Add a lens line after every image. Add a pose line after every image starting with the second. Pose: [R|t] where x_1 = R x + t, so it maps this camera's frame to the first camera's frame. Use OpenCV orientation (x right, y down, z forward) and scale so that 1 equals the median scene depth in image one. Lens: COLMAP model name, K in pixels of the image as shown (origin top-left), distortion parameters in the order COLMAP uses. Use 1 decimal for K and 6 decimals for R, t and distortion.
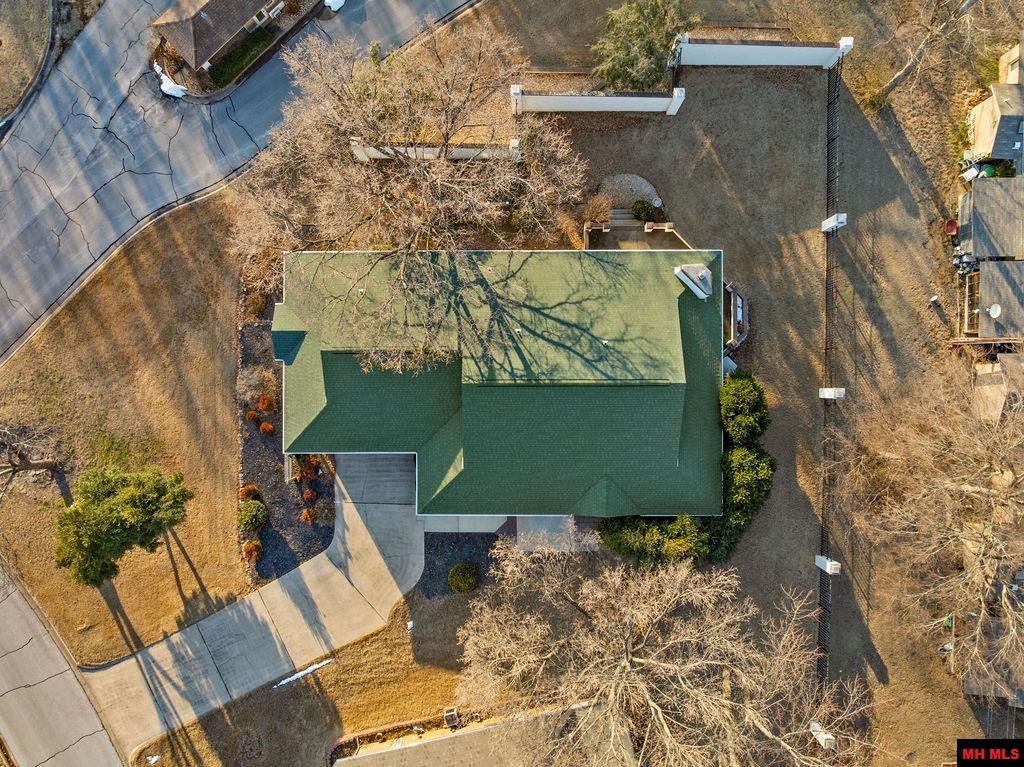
lens RADIAL K [[728.9, 0, 503.0], [0, 728.9, 390.9], [0, 0, 1]] dist [-0.043222, 0.016669]
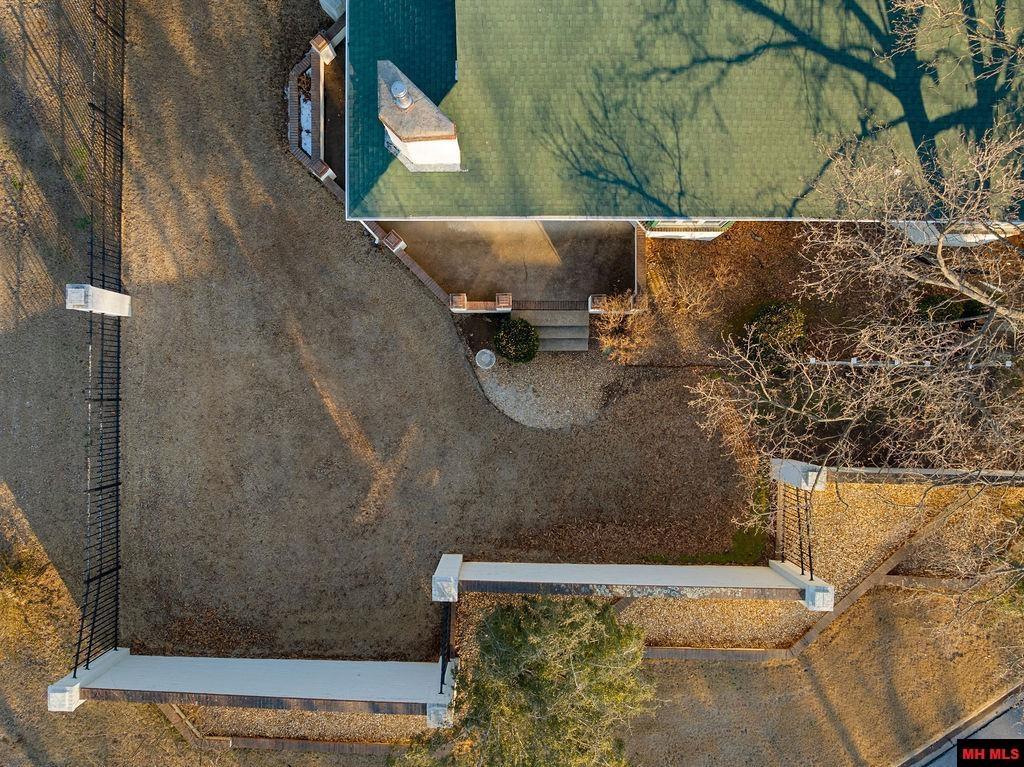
lens RADIAL K [[728.9, 0, 500.5], [0, 728.9, 392.0], [0, 0, 1]] dist [-0.043222, 0.016669]
pose [[-0.998510, 0.004099, 0.054410, 0.186649], [-0.004429, -0.999973, -0.005944, -0.292396], [0.054385, -0.006176, 0.998501, 0.570869]]
